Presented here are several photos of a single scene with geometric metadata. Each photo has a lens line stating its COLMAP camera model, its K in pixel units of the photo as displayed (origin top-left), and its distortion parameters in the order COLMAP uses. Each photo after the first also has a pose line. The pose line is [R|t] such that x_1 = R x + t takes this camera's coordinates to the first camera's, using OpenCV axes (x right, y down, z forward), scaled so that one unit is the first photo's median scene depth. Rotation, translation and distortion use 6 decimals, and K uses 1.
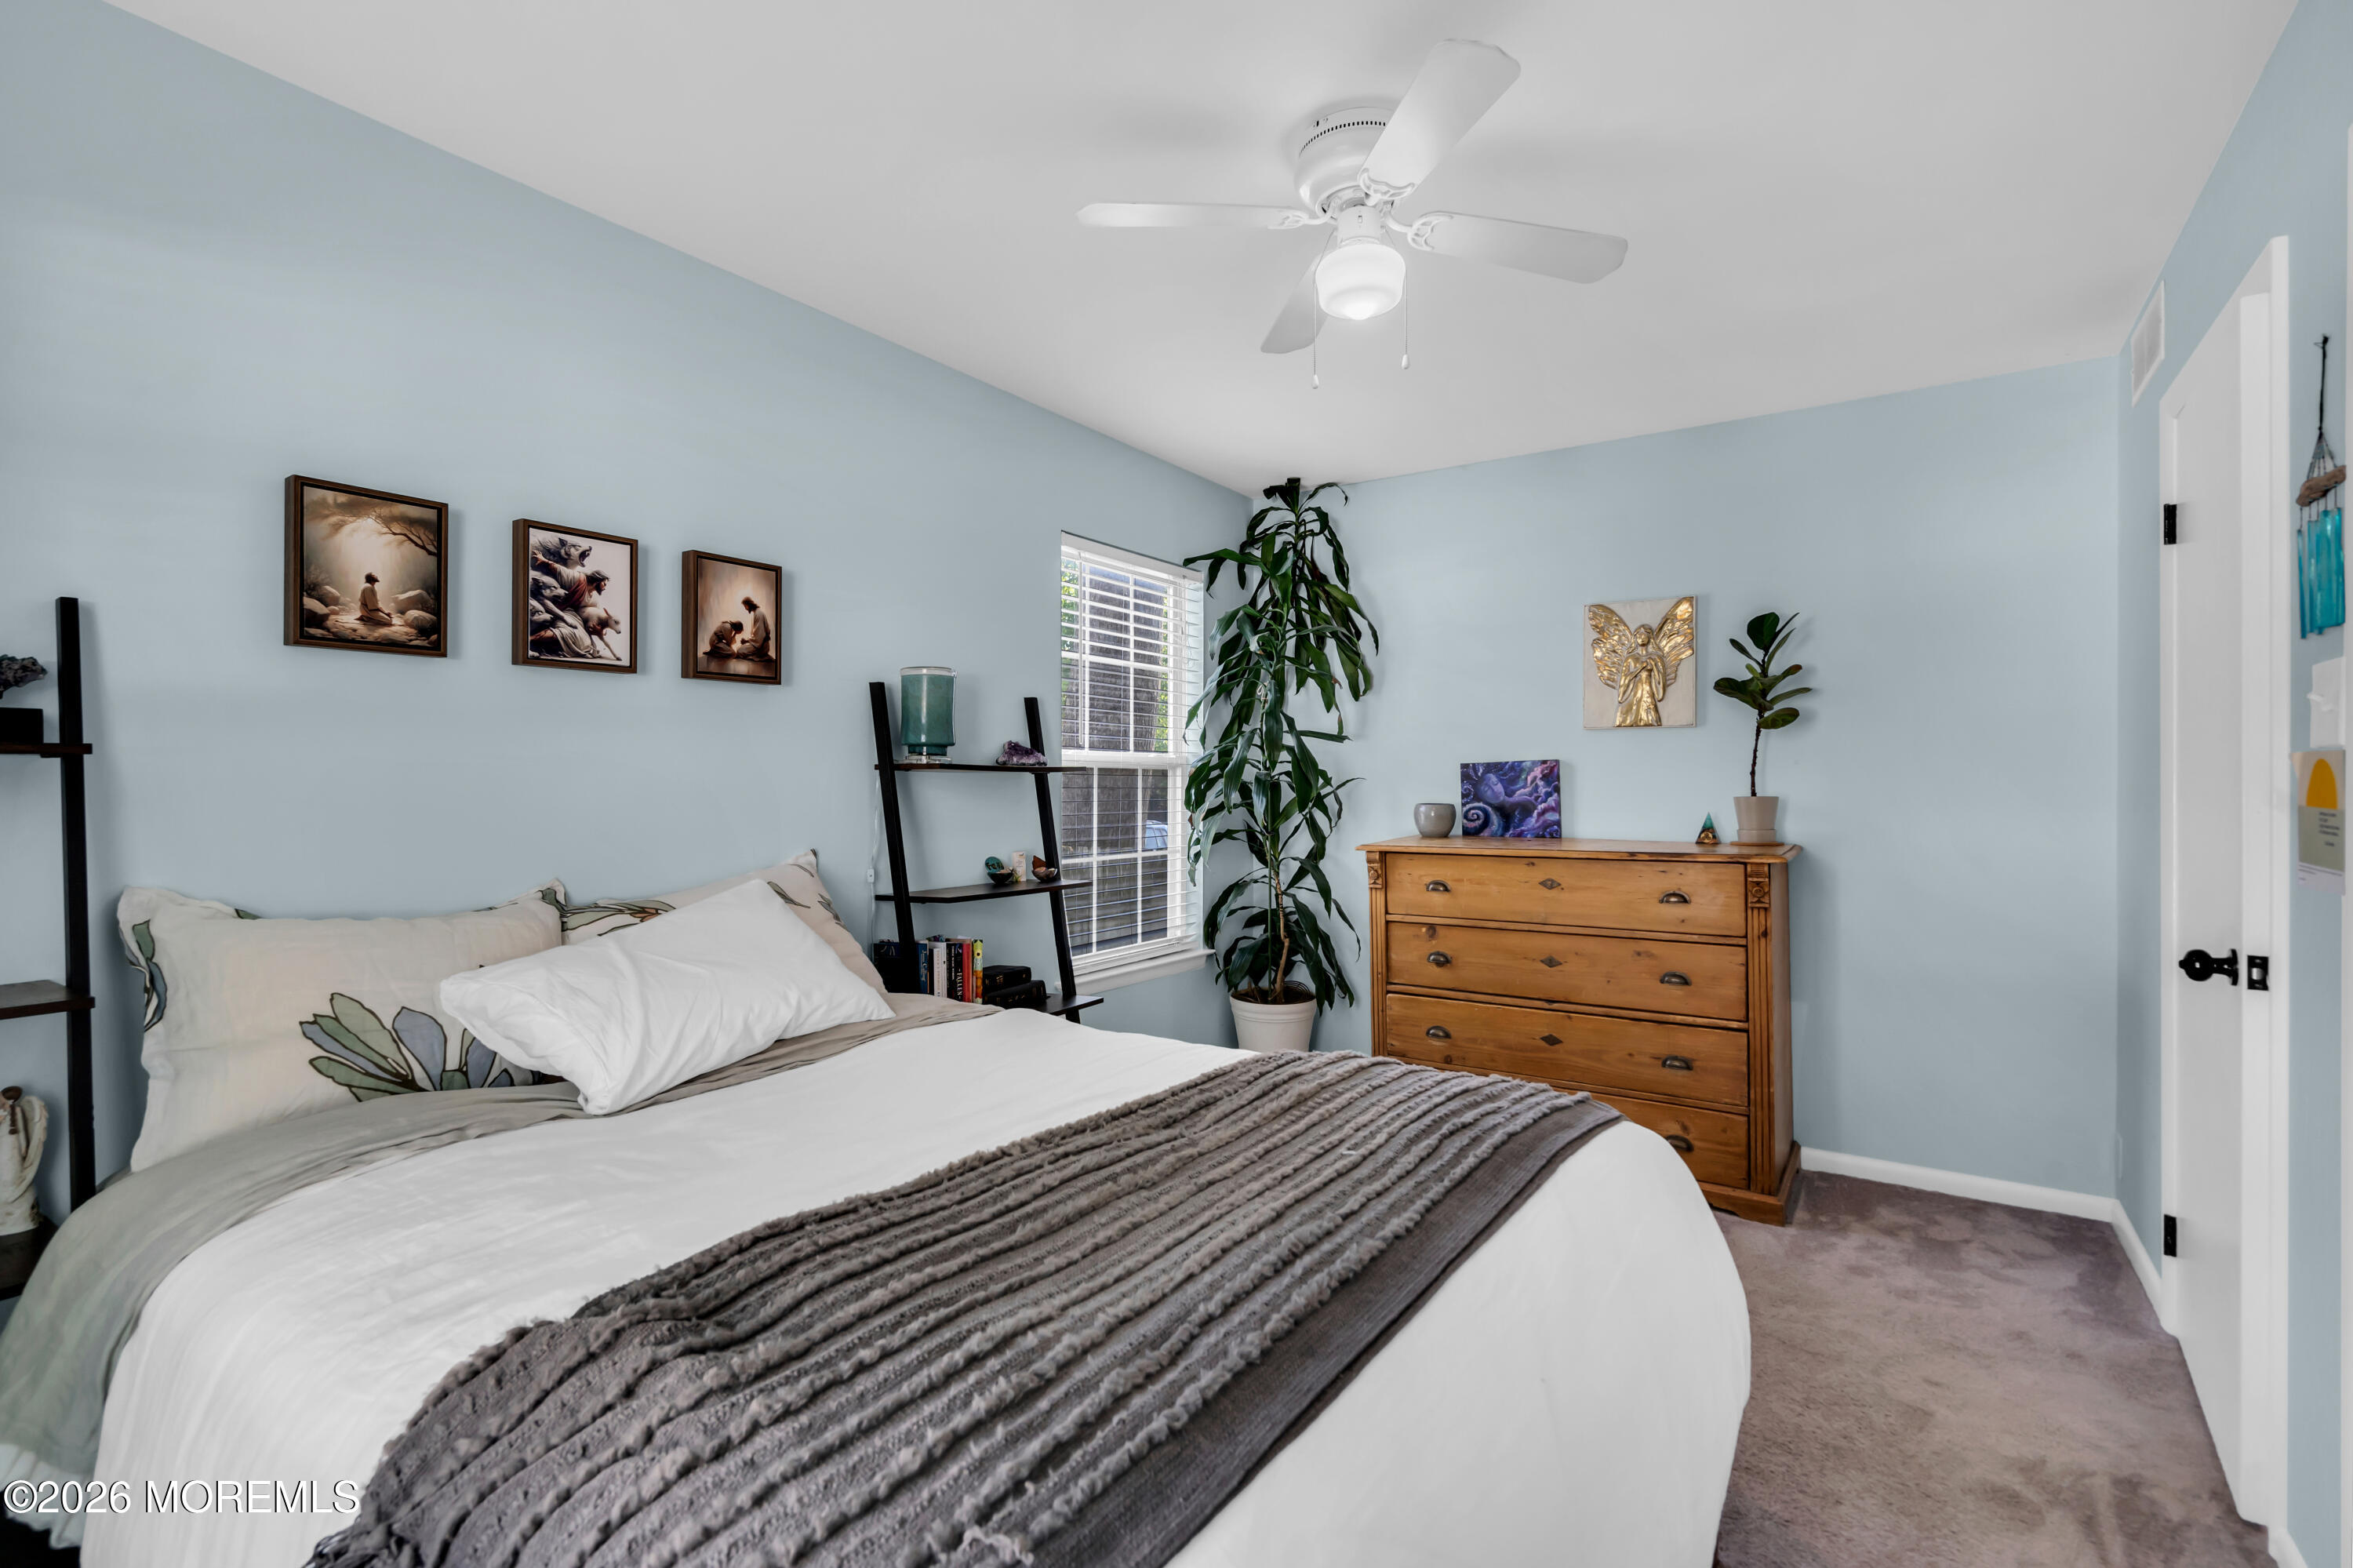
lens RADIAL K [[1095.7, 0, 1135.5], [0, 1095.7, 784.2], [0, 0, 1]] dist [-0.003236, -0.000211]
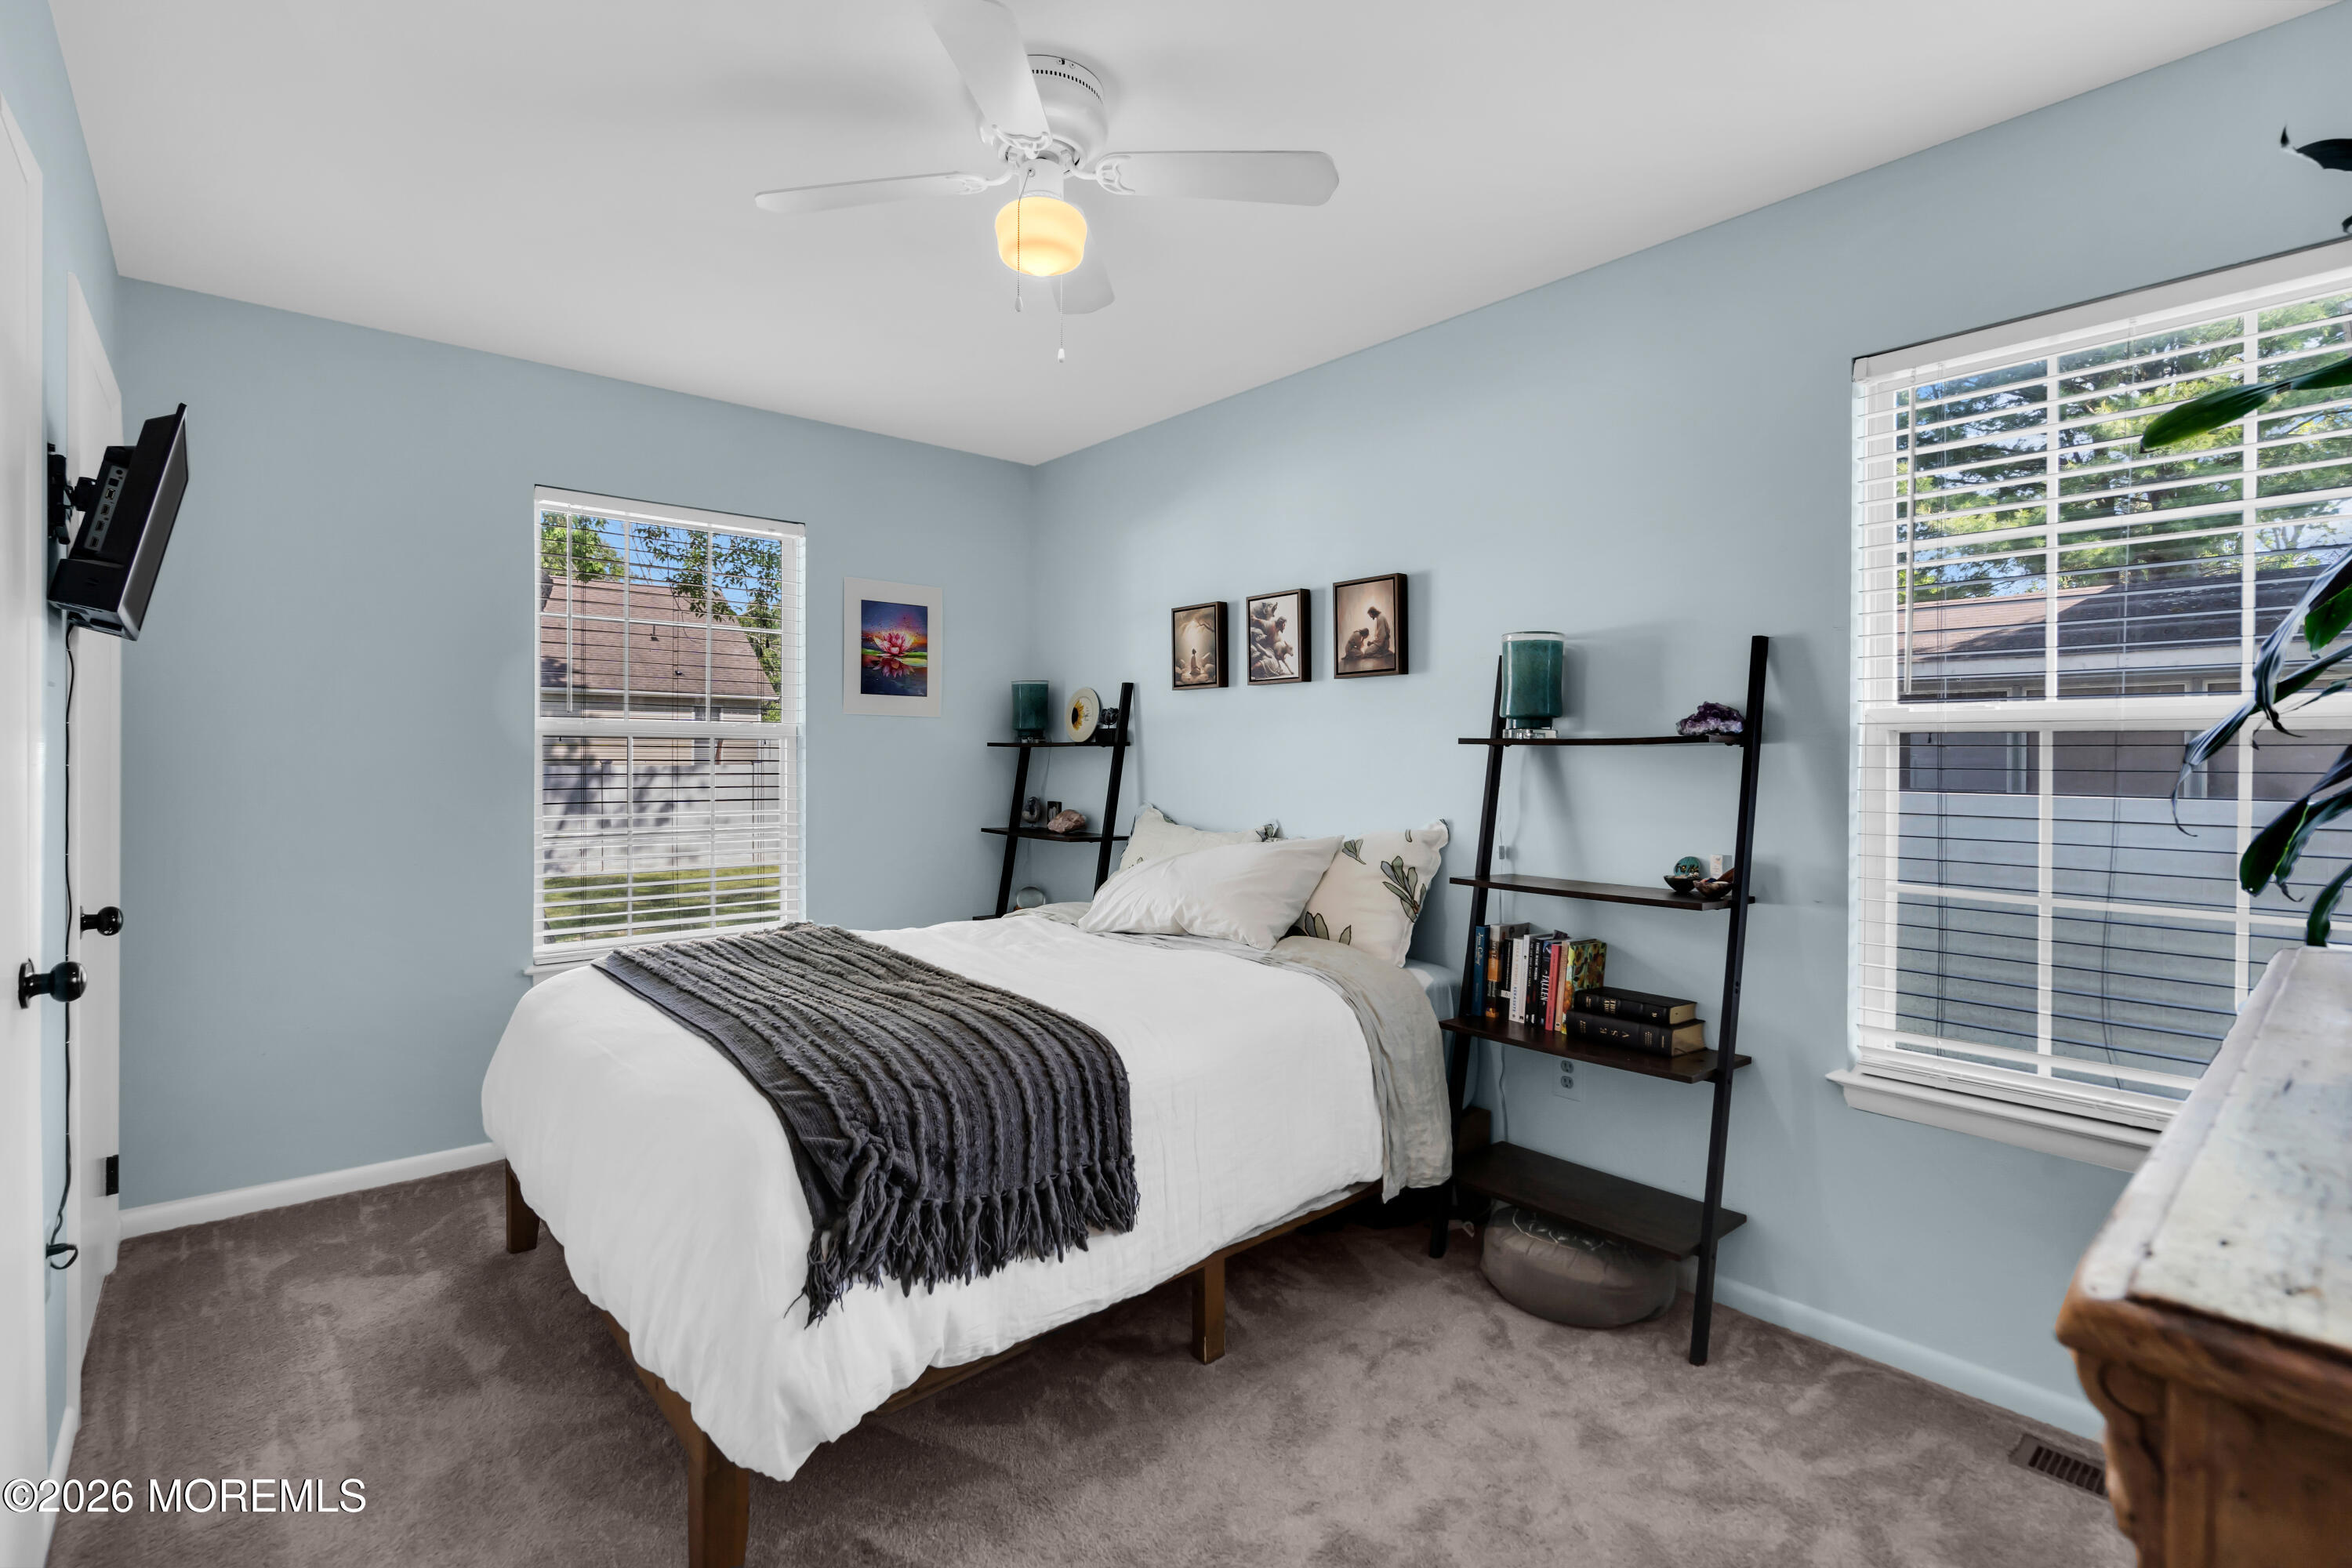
lens RADIAL K [[1086.0, 0, 1158.2], [0, 1086.0, 773.2], [0, 0, 1]] dist [-0.004358, 0.000852]
pose [[-0.243923, 0.013955, -0.969694, 0.986231], [-0.003342, 0.999878, 0.015230, -0.002561], [0.969789, 0.006955, -0.243846, 1.187223]]
